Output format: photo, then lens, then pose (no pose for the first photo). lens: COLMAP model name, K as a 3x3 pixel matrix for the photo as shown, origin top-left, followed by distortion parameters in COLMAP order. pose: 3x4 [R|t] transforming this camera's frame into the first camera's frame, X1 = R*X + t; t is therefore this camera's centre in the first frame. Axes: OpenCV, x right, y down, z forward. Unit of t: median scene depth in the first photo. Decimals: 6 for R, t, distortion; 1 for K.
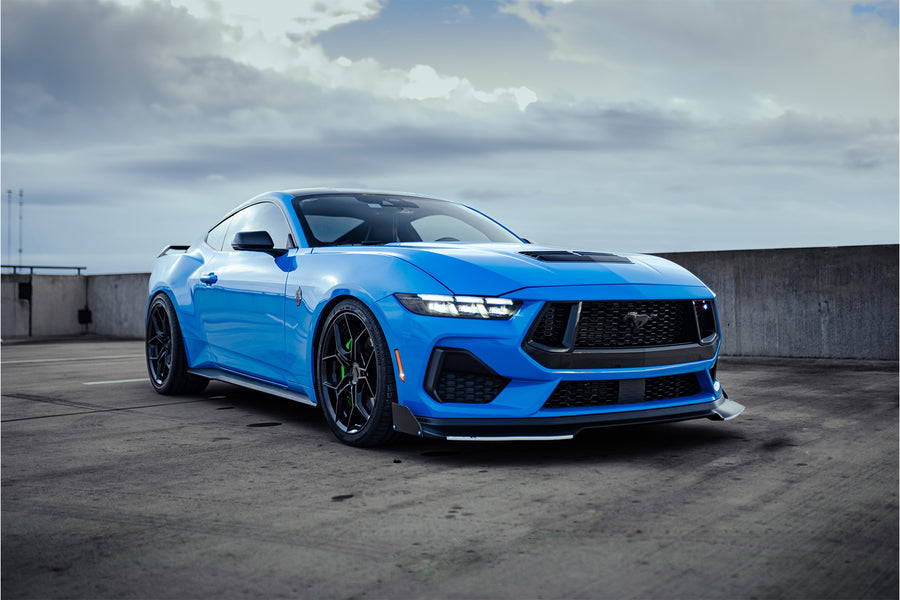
lens RADIAL K [[1092.0, 0, 467.4], [0, 1092.0, 258.8], [0, 0, 1]] dist [-0.037806, 0.000000]
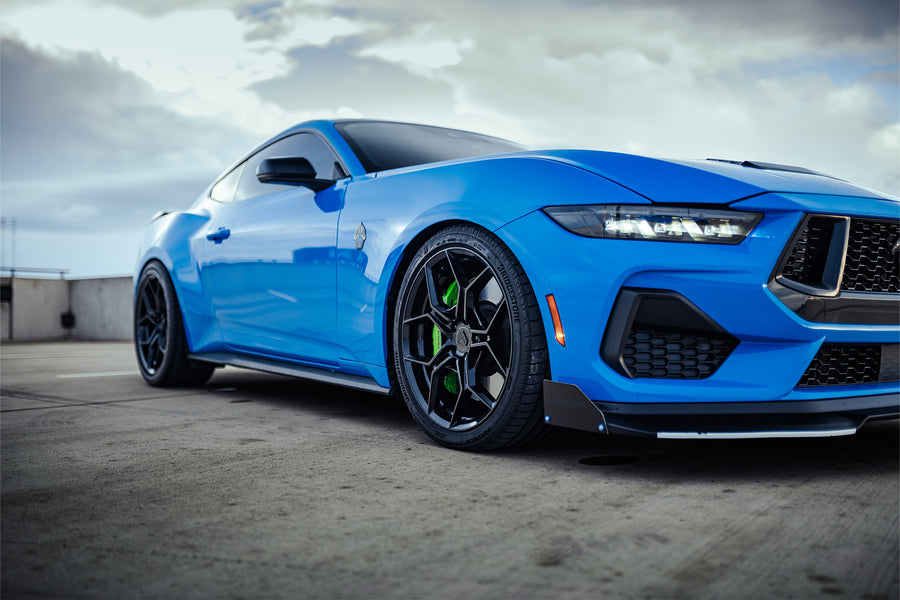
lens RADIAL K [[941.2, 0, 476.4], [0, 941.2, 295.7], [0, 0, 1]] dist [-0.036585, 0.000000]
pose [[0.997687, 0.003183, 0.067895, -0.139599], [-0.003859, 0.999944, 0.009825, 0.076261], [-0.067860, -0.010064, 0.997644, 0.452851]]
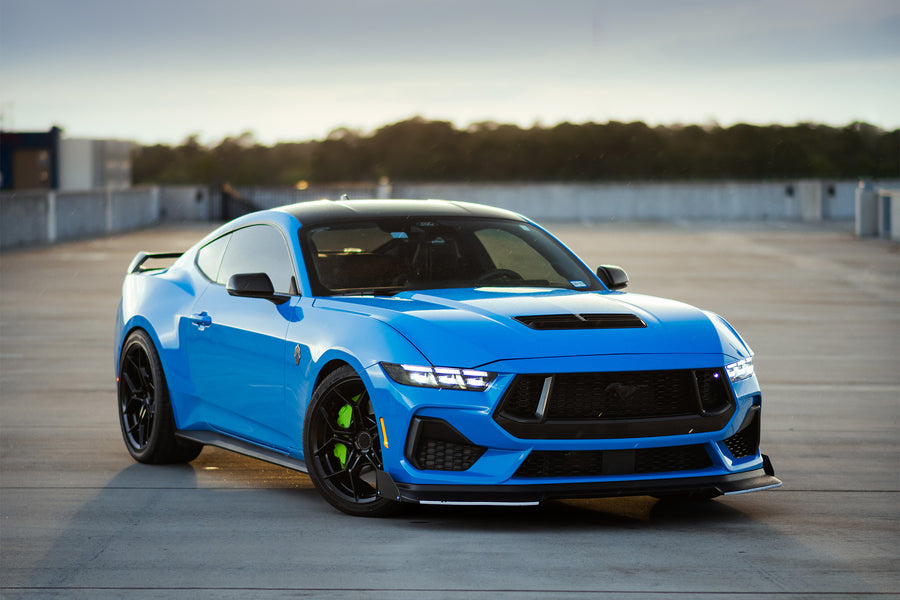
lens RADIAL K [[3915.1, 0, 449.7], [0, 3915.1, 300.0], [0, 0, 1]] dist [0.138789, 0.000000]
pose [[0.985663, 0.008620, -0.168508, 0.597747], [0.003310, 0.997514, 0.070390, -0.276621], [0.168695, -0.069938, 0.983184, -2.513141]]
